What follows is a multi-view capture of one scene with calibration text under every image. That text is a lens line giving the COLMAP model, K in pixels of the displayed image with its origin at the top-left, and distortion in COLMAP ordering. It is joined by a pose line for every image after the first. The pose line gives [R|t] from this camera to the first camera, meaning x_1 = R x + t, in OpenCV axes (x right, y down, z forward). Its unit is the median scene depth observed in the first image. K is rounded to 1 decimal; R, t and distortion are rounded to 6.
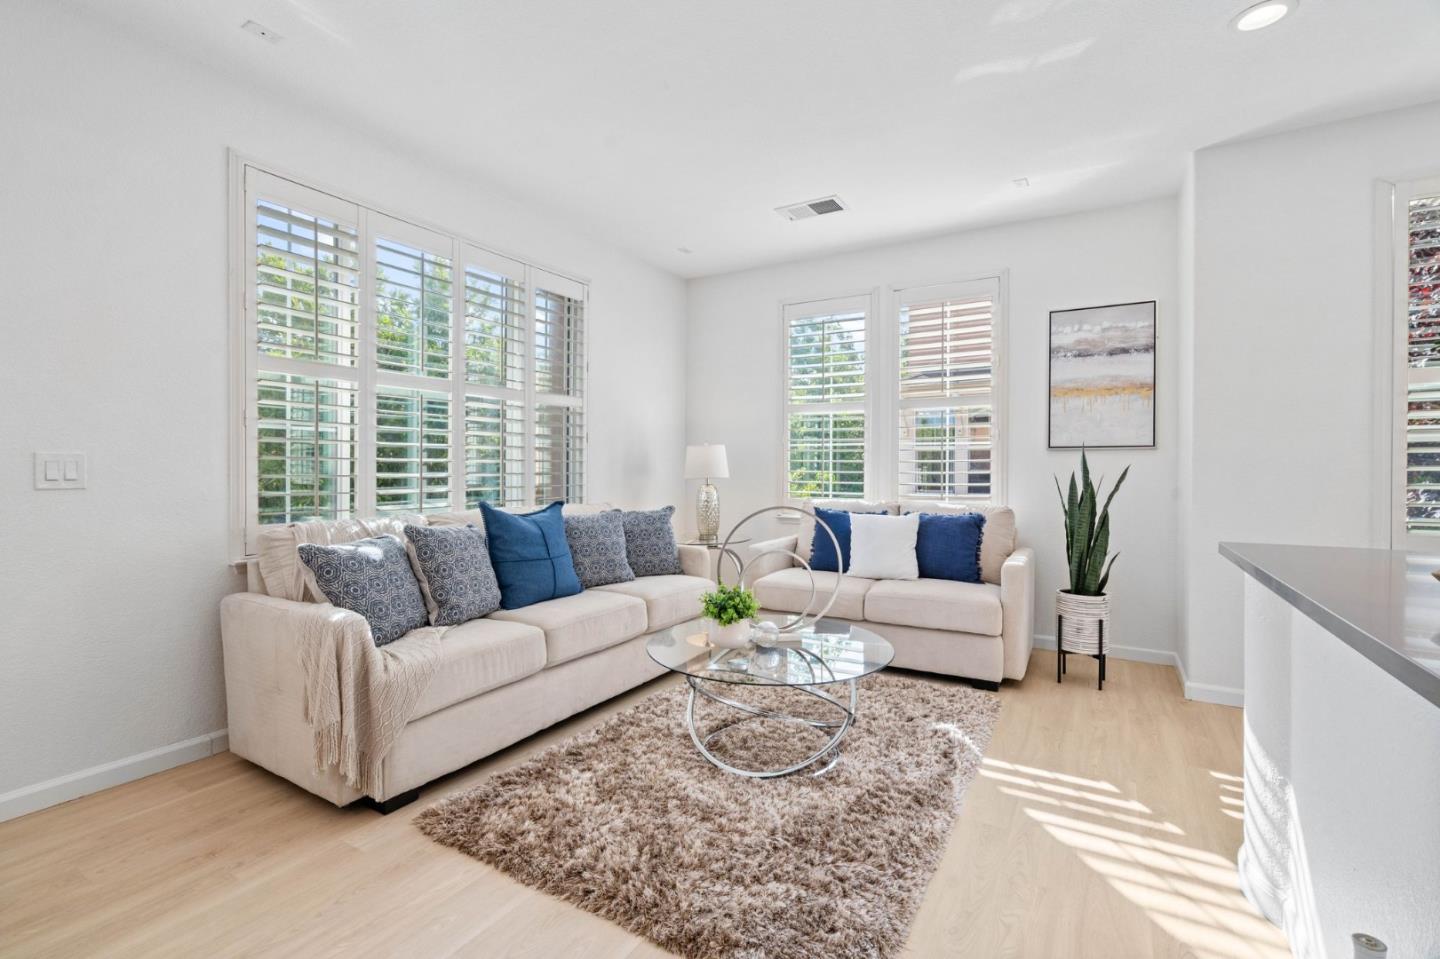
lens RADIAL K [[641.9, 0, 720.0], [0, 641.9, 479.5], [0, 0, 1]] dist [-0.002281, -0.000068]
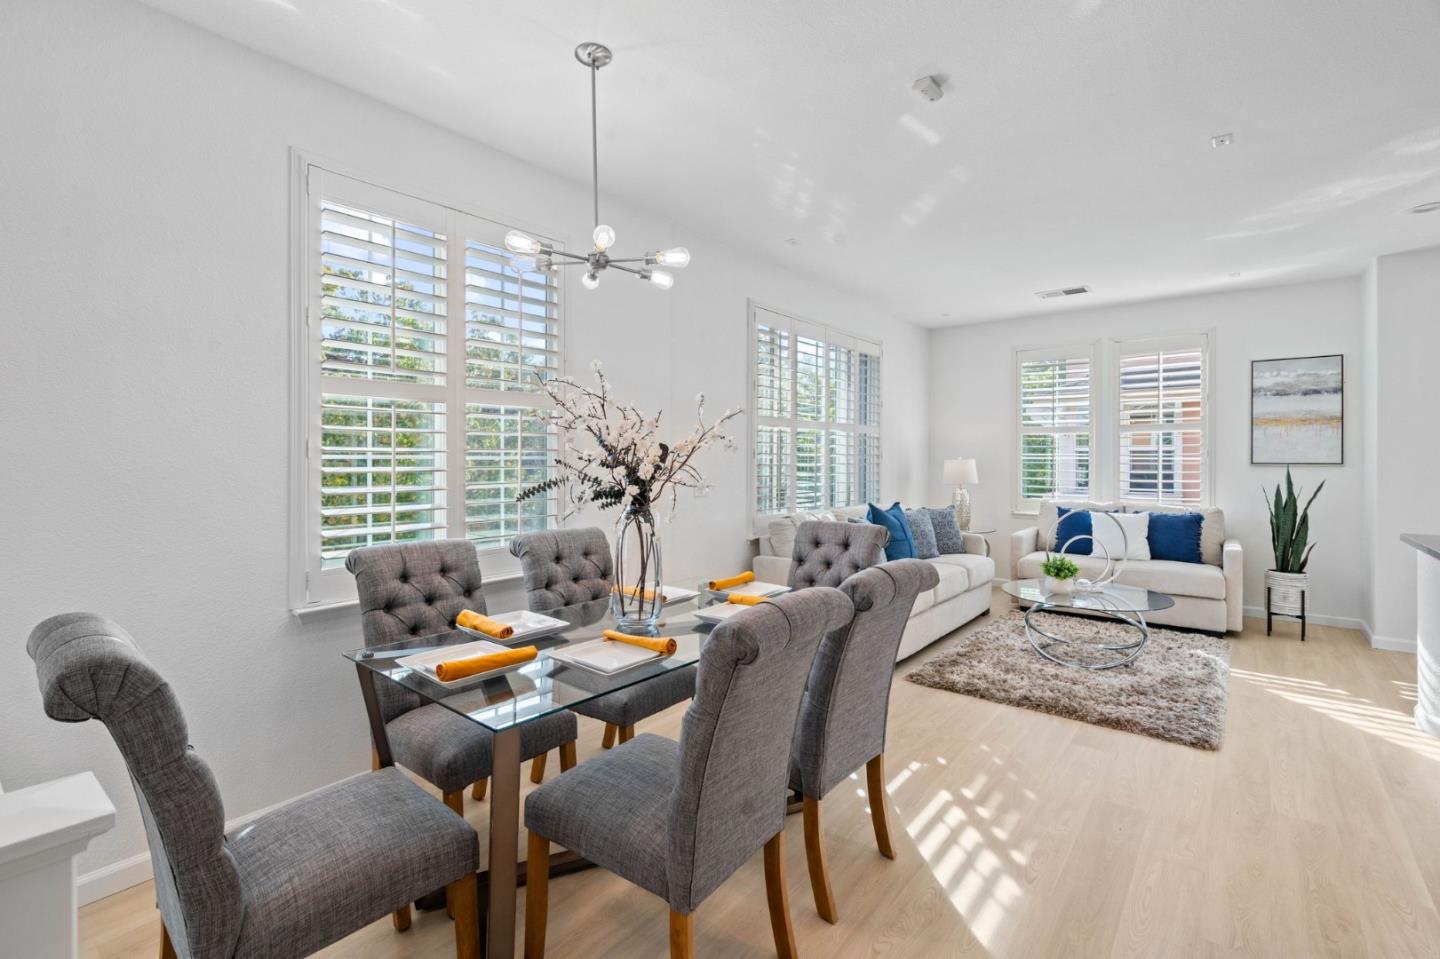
lens RADIAL K [[654.2, 0, 717.4], [0, 654.2, 465.1], [0, 0, 1]] dist [-0.000735, -0.000621]
pose [[0.990023, 0.000548, -0.140908, -0.418533], [-0.001839, 0.999957, -0.009035, -0.035026], [0.140897, 0.009204, 0.989982, -0.528484]]
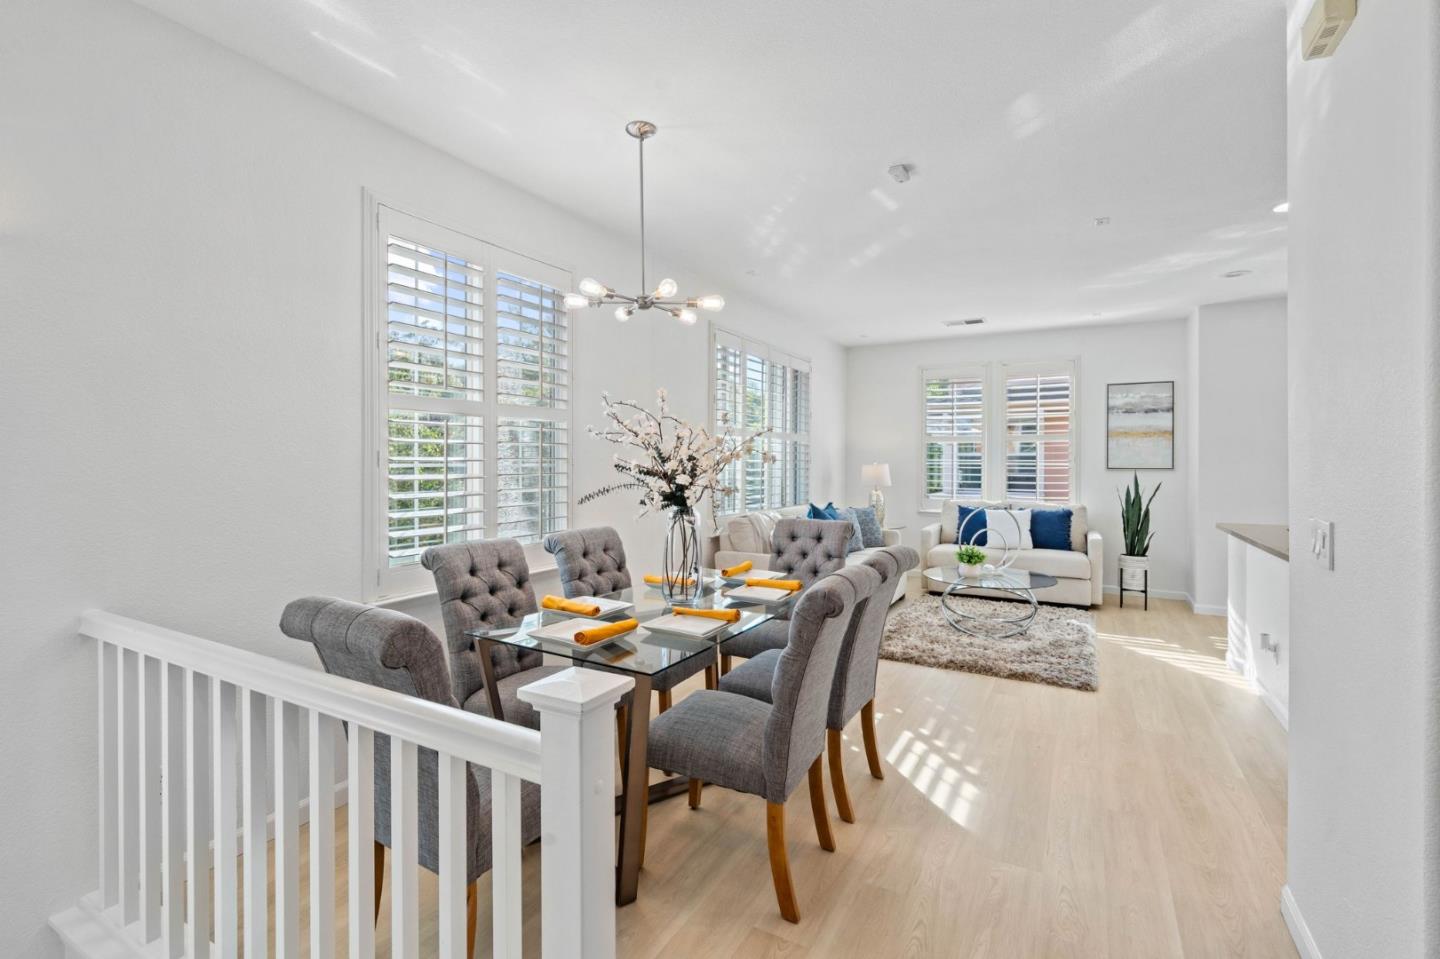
lens RADIAL K [[649.1, 0, 717.3], [0, 649.1, 471.4], [0, 0, 1]] dist [-0.002148, 0.000004]
pose [[0.999769, -0.000132, 0.021509, -0.544907], [0.000207, 0.999994, -0.003486, -0.039608], [-0.021508, 0.003490, 0.999763, -0.661024]]
